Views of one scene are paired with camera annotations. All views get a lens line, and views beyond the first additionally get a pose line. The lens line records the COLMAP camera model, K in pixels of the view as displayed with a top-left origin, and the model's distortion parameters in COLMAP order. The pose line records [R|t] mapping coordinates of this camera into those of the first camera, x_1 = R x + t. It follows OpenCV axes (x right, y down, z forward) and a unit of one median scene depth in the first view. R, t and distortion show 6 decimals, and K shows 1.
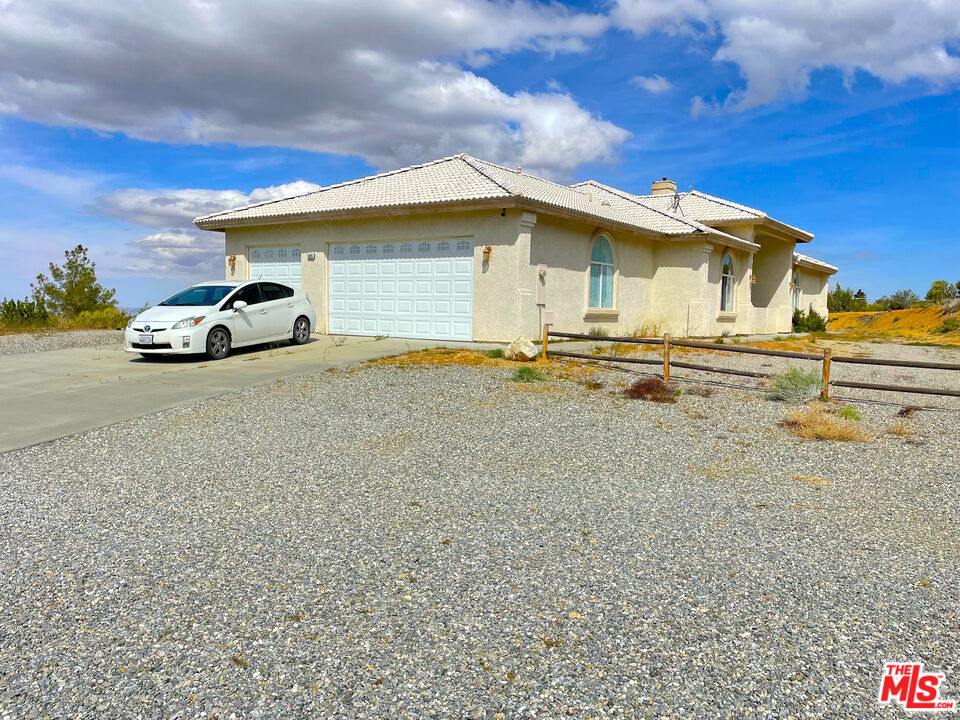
lens RADIAL K [[721.0, 0, 484.6], [0, 721.0, 354.8], [0, 0, 1]] dist [0.035994, -0.005500]
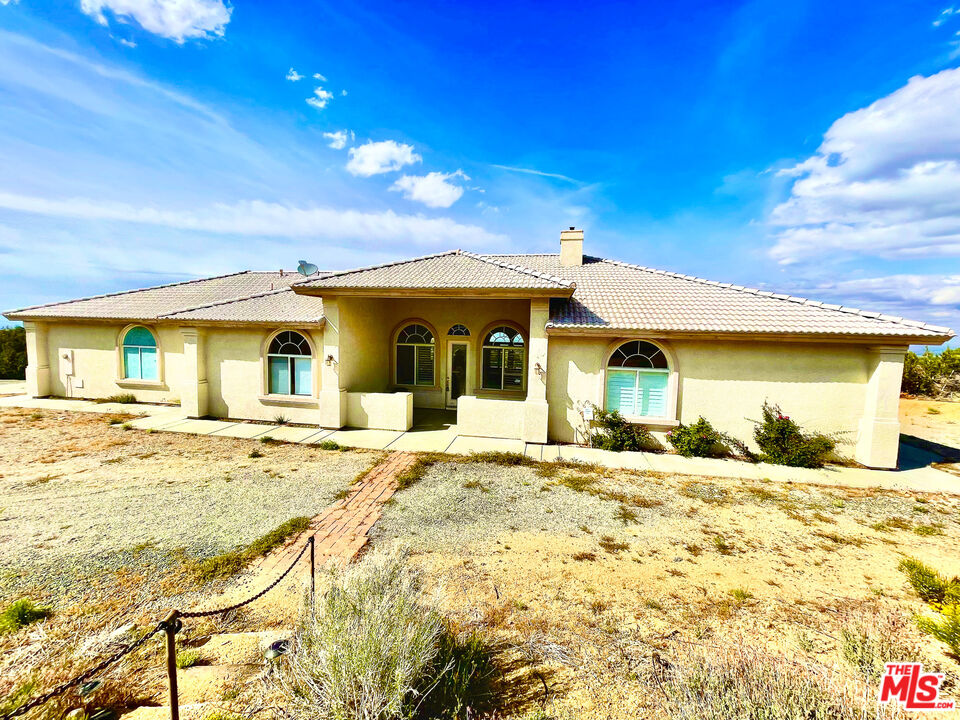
lens RADIAL K [[386.9, 0, 478.2], [0, 386.9, 357.4], [0, 0, 1]] dist [-0.001891, 0.000052]
pose [[0.440268, 0.058205, -0.895978, 0.979671], [-0.070357, 0.997065, 0.030200, -0.155417], [0.895106, 0.049742, 0.443070, 1.127582]]
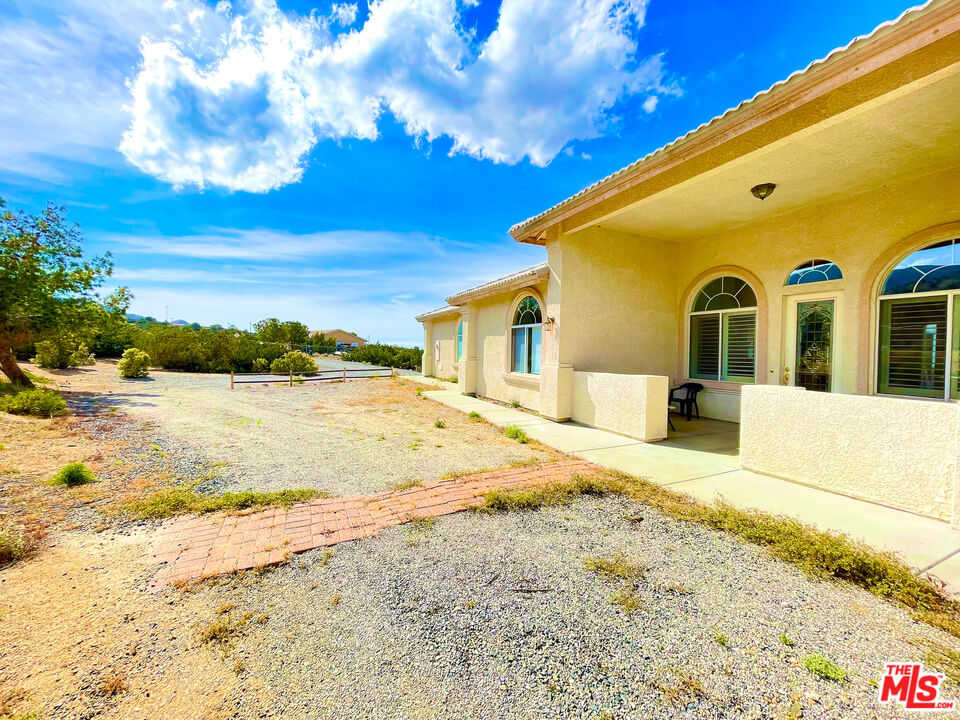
lens RADIAL K [[386.9, 0, 478.2], [0, 386.9, 357.4], [0, 0, 1]] dist [-0.001891, 0.000052]
pose [[-0.484058, -0.012106, -0.874952, 0.798404], [-0.081869, 0.996145, 0.031510, -0.096445], [0.871198, 0.086884, -0.483183, 1.299927]]
